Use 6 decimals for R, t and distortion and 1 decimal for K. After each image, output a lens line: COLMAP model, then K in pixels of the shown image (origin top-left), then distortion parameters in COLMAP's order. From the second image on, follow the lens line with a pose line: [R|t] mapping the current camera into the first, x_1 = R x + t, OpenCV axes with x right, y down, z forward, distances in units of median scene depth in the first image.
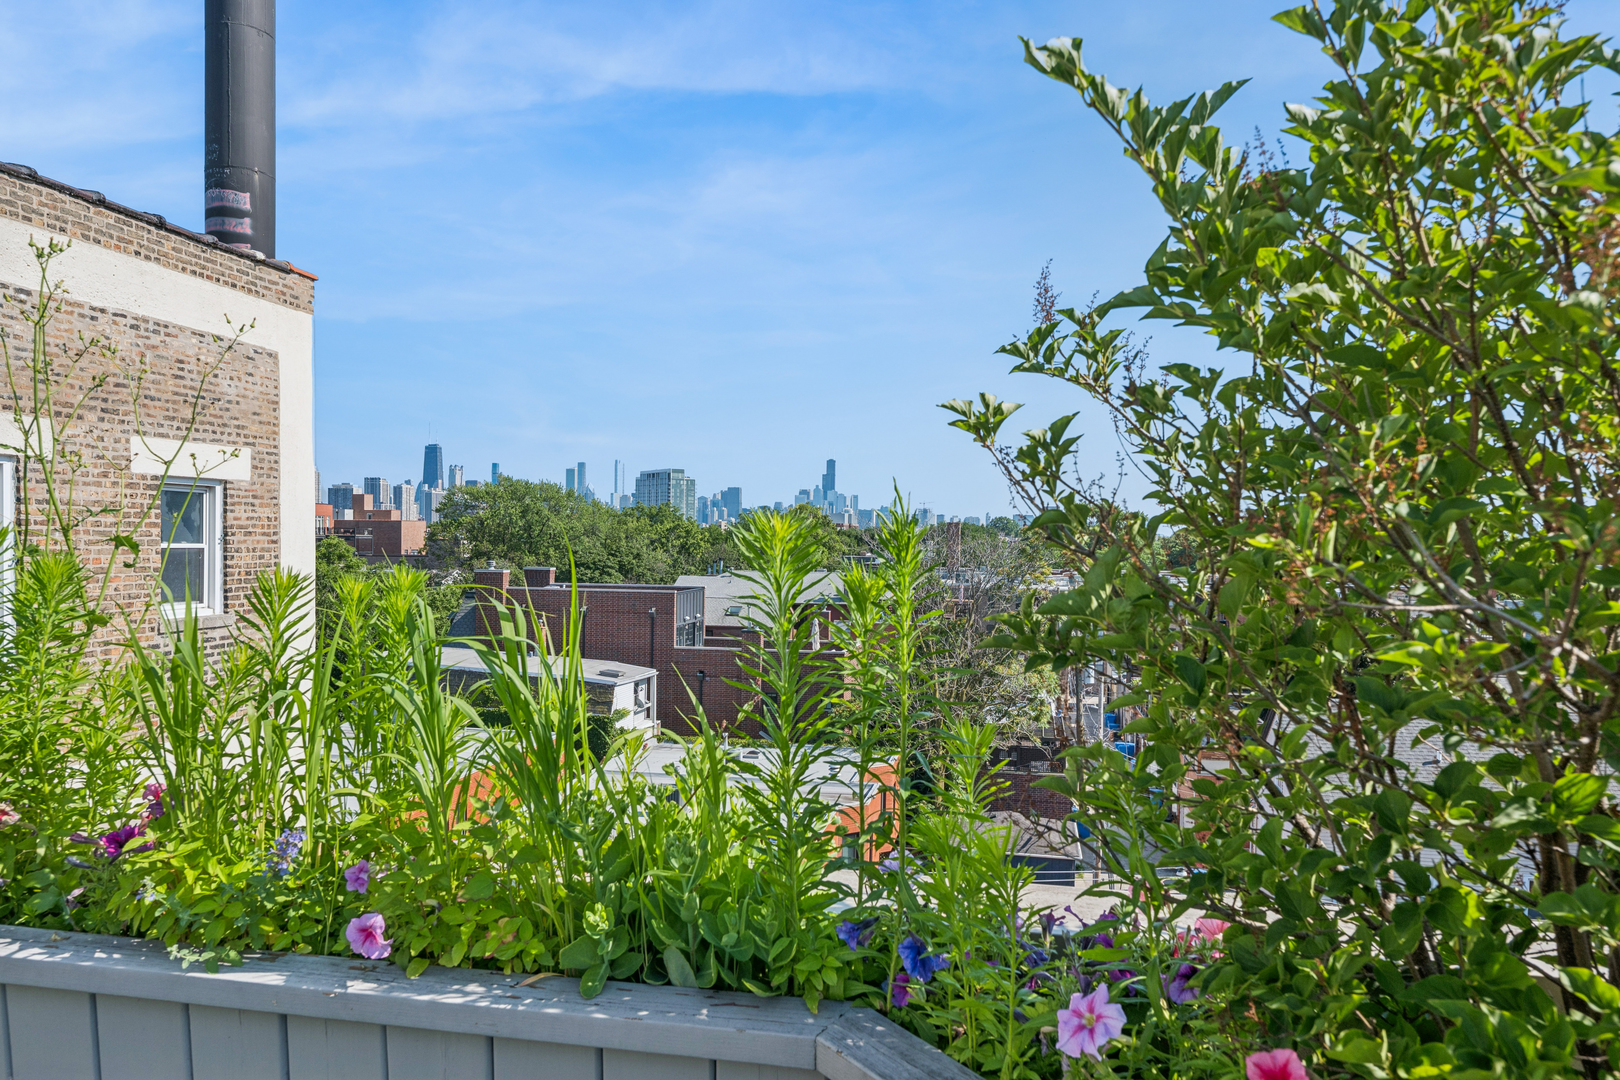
lens RADIAL K [[1089.2, 0, 810.0], [0, 1089.2, 540.0], [0, 0, 1]] dist [0.000089, 0.003735]
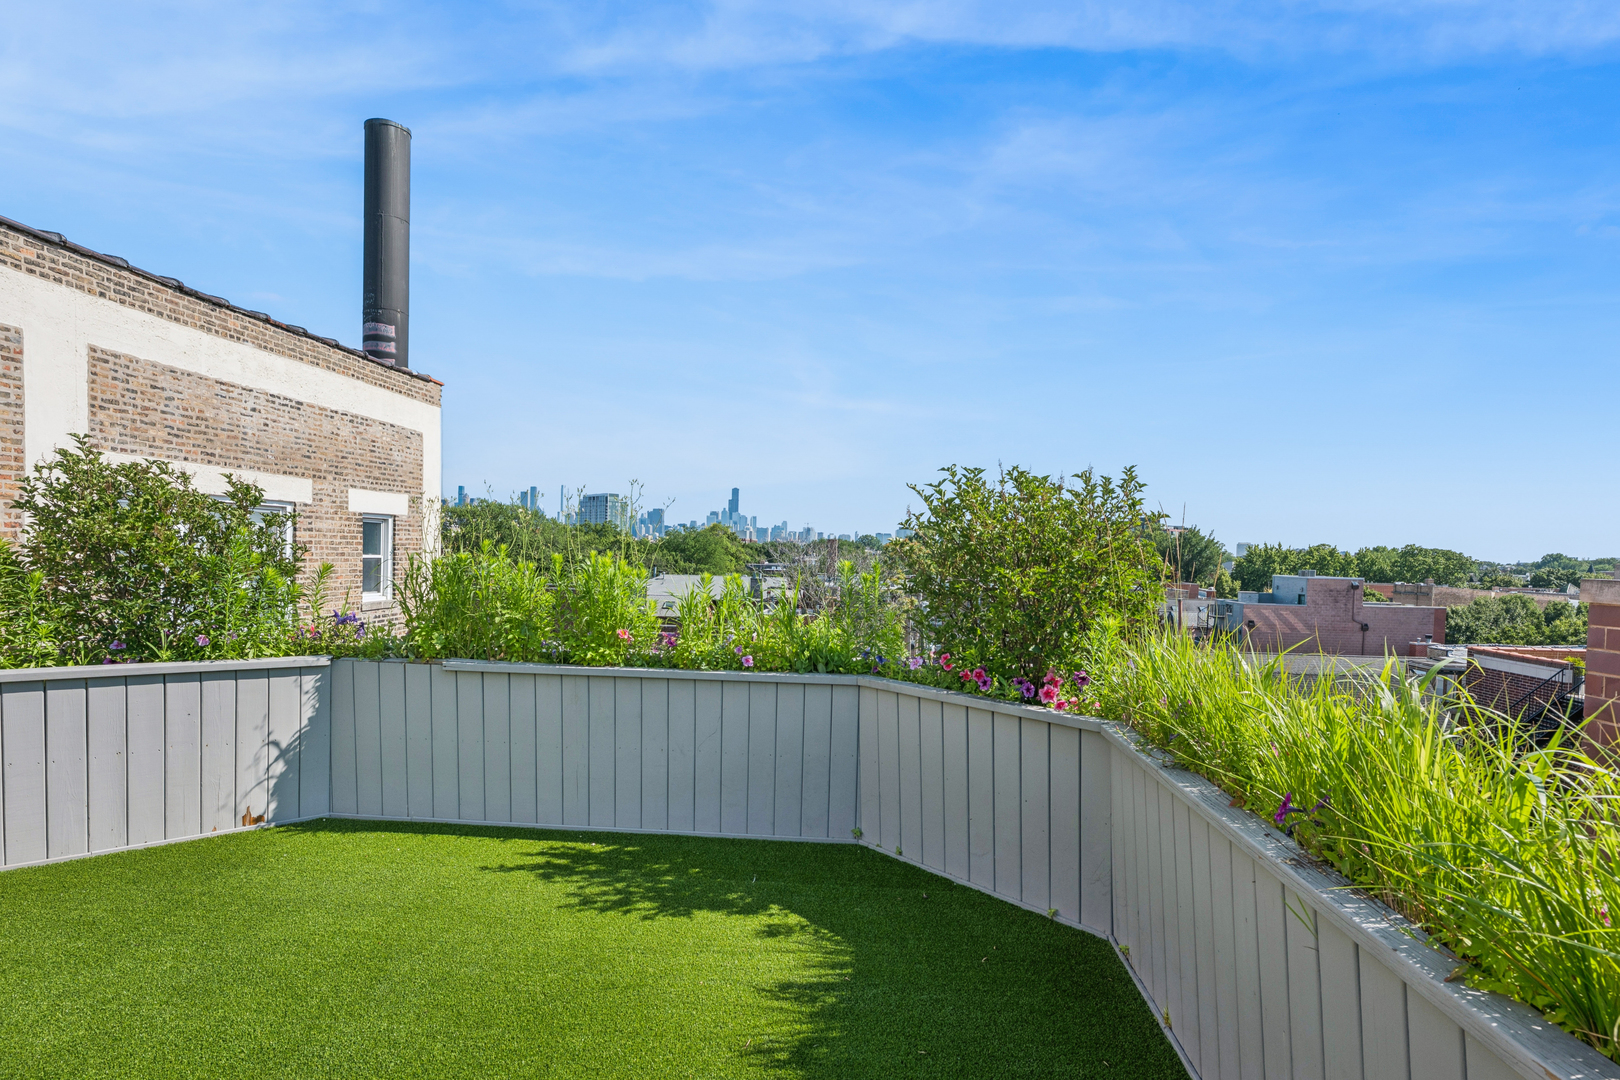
lens RADIAL K [[847.6, 0, 818.6], [0, 847.6, 537.5], [0, 0, 1]] dist [-0.002001, -0.000749]
pose [[0.993074, 0.011733, 0.116907, -0.062728], [-0.009797, 0.999805, -0.017125, -0.006671], [-0.117085, 0.015861, 0.992995, -0.272650]]
